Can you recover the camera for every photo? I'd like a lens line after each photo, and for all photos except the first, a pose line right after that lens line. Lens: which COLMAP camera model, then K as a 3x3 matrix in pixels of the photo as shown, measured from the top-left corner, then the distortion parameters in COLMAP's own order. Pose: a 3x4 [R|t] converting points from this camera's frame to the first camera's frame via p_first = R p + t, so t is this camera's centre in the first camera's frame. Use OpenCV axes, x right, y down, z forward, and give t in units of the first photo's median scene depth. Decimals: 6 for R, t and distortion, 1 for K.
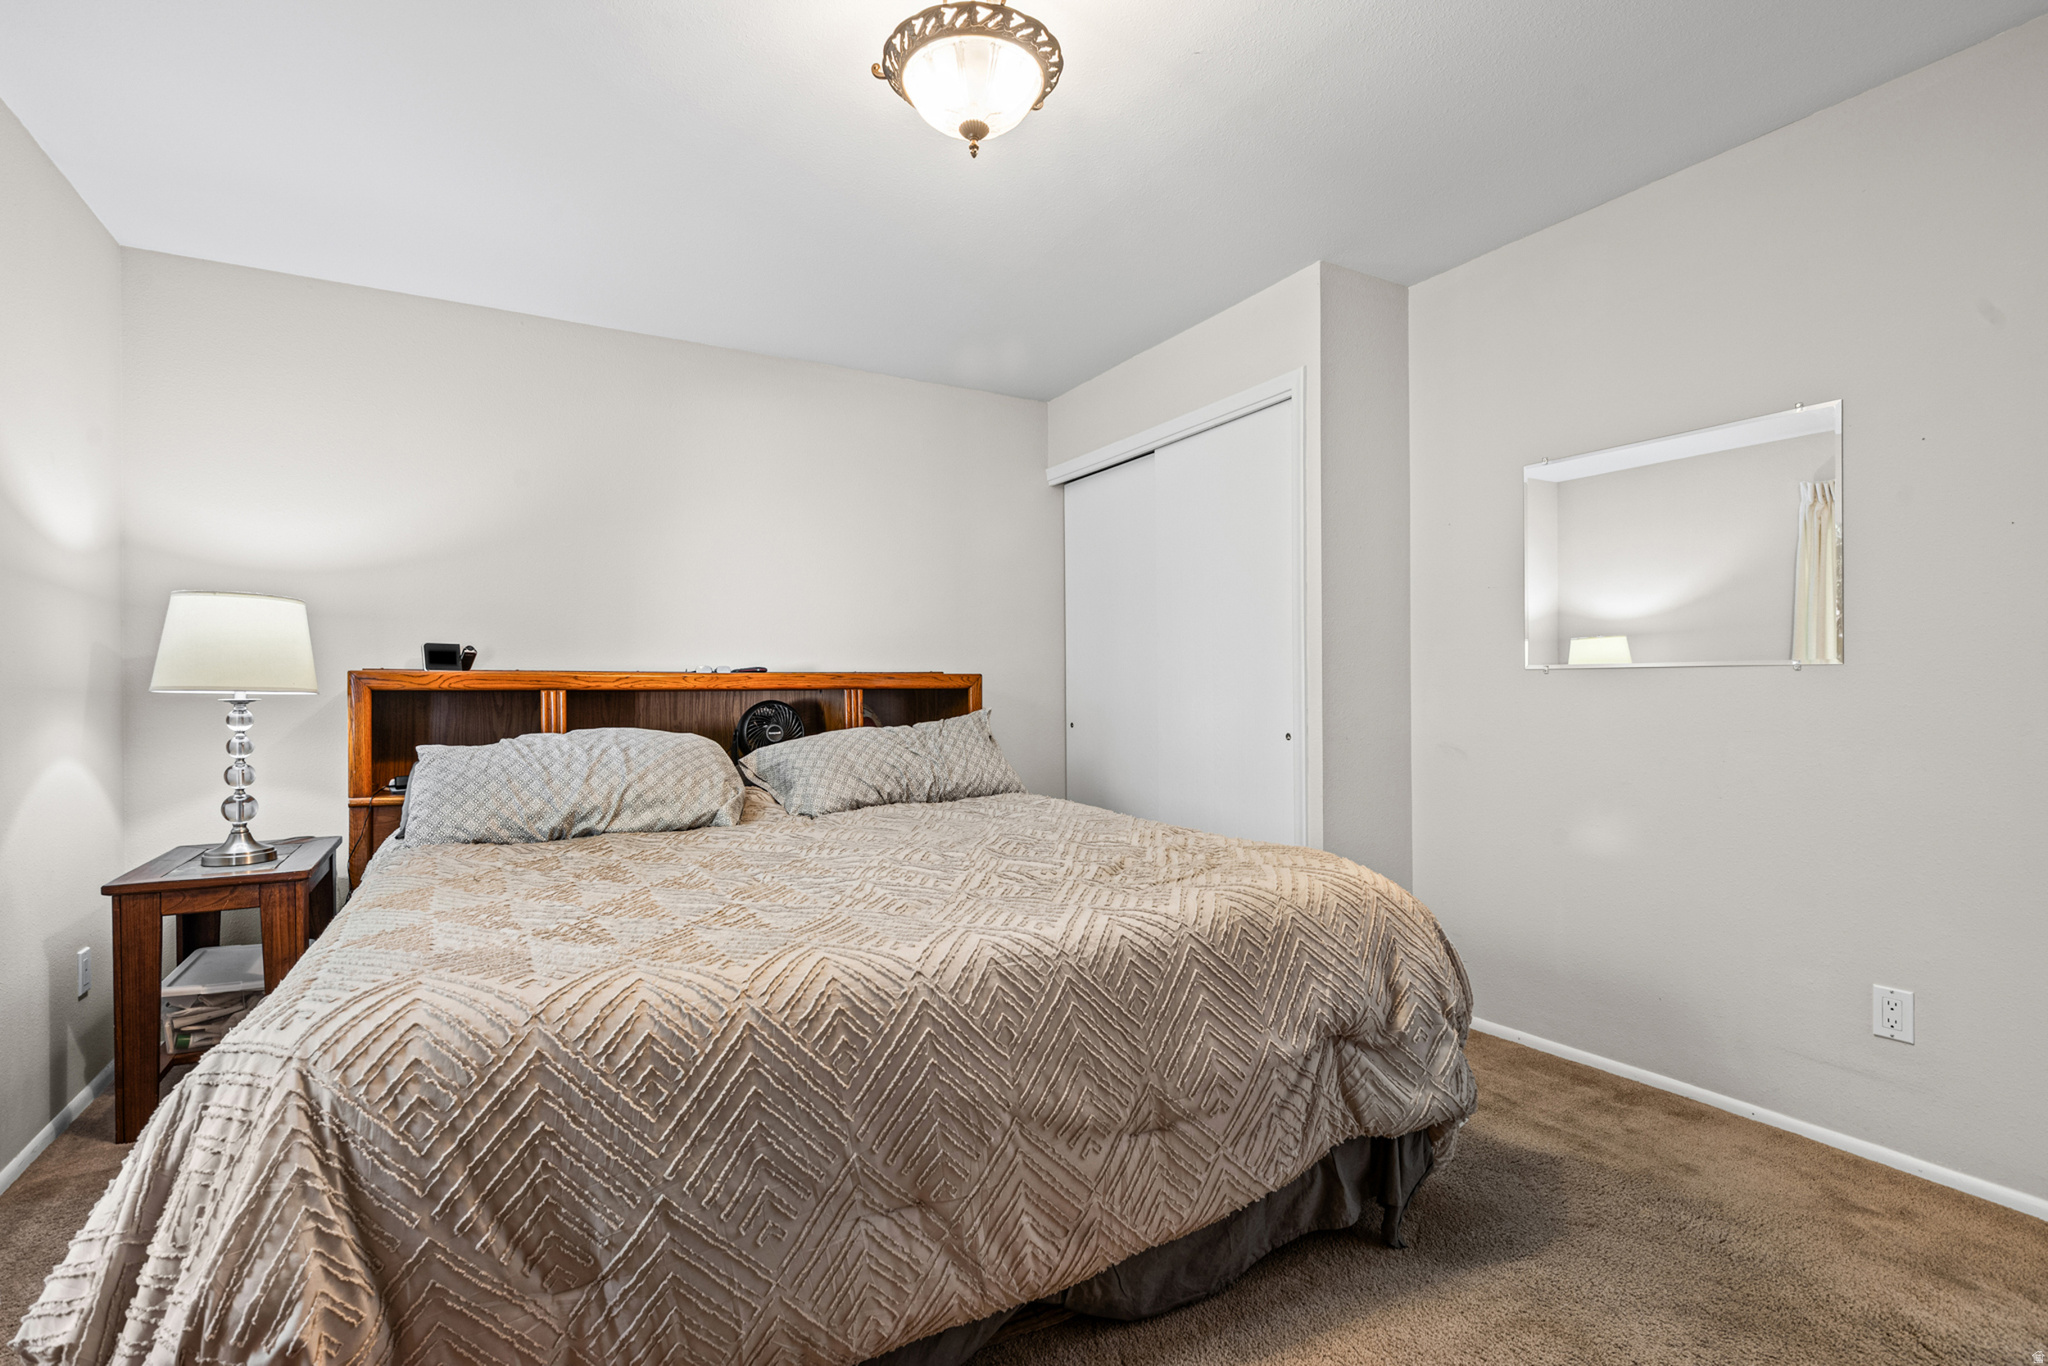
lens RADIAL K [[938.1, 0, 1016.5], [0, 938.1, 692.4], [0, 0, 1]] dist [-0.000405, -0.000012]
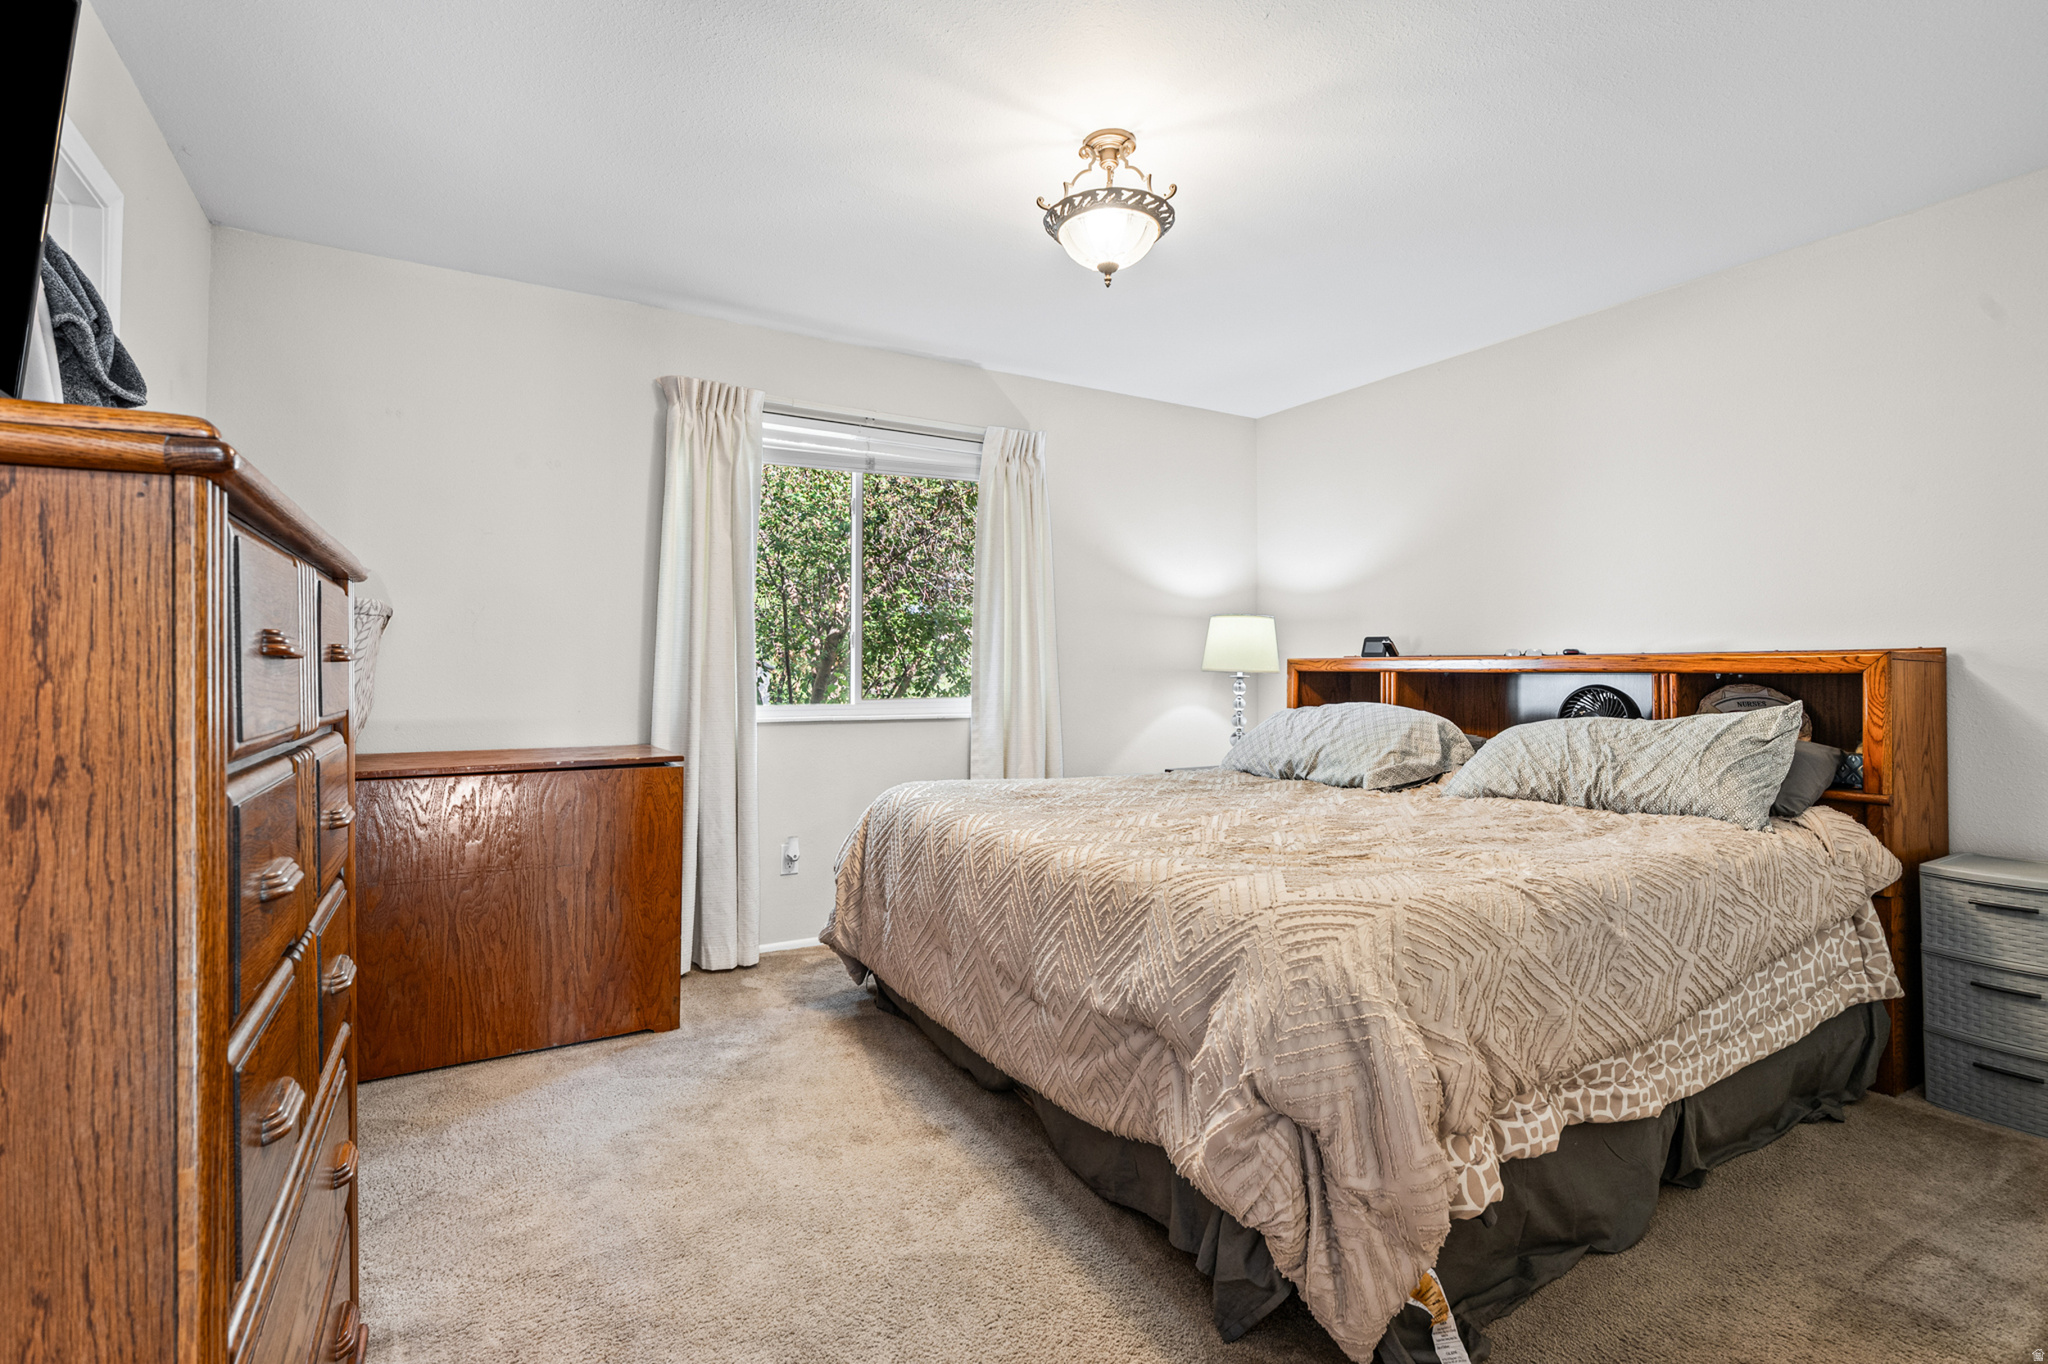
lens RADIAL K [[948.8, 0, 1027.4], [0, 948.8, 678.1], [0, 0, 1]] dist [0.000611, 0.000315]
pose [[0.025826, 0.014221, -0.999565, 0.871722], [-0.003293, 0.999895, 0.014141, -0.012455], [0.999661, 0.002926, 0.025870, 0.548136]]
